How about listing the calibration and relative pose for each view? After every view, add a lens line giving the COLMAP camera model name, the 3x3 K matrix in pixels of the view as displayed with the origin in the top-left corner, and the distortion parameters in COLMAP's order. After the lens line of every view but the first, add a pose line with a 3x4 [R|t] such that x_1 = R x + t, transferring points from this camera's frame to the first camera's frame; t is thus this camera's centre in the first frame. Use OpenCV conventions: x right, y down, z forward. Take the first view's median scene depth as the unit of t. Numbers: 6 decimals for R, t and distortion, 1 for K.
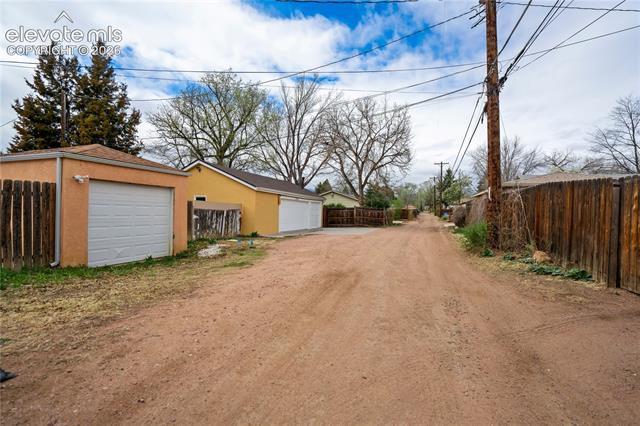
lens RADIAL K [[293.7, 0, 320.0], [0, 293.7, 213.0], [0, 0, 1]] dist [-0.038478, -0.000064]
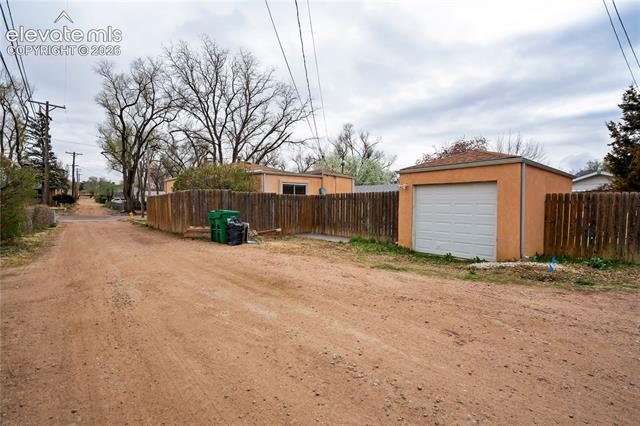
lens RADIAL K [[293.7, 0, 320.0], [0, 293.7, 213.0], [0, 0, 1]] dist [-0.038478, -0.000064]
pose [[-0.511933, -0.001576, -0.859024, 0.615813], [-0.016225, 0.999838, 0.007835, 0.007202], [0.858872, 0.017949, -0.511875, 1.341261]]
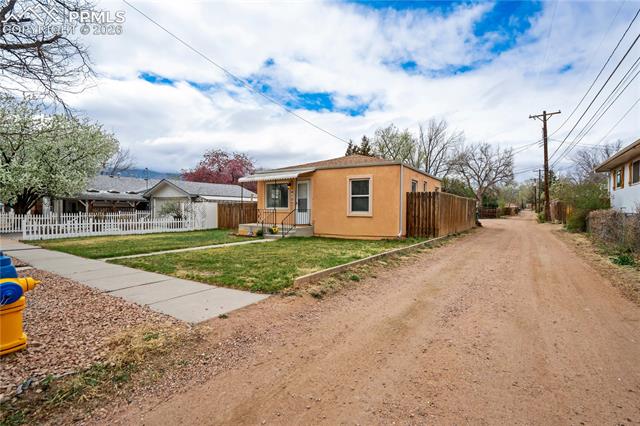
lens RADIAL K [[293.7, 0, 320.0], [0, 293.7, 213.0], [0, 0, 1]] dist [-0.038478, -0.000064]
pose [[0.960641, -0.007273, -0.277697, -0.205556], [0.007951, 0.999968, 0.001318, 0.003401], [0.277678, -0.003474, 0.960668, -0.616009]]
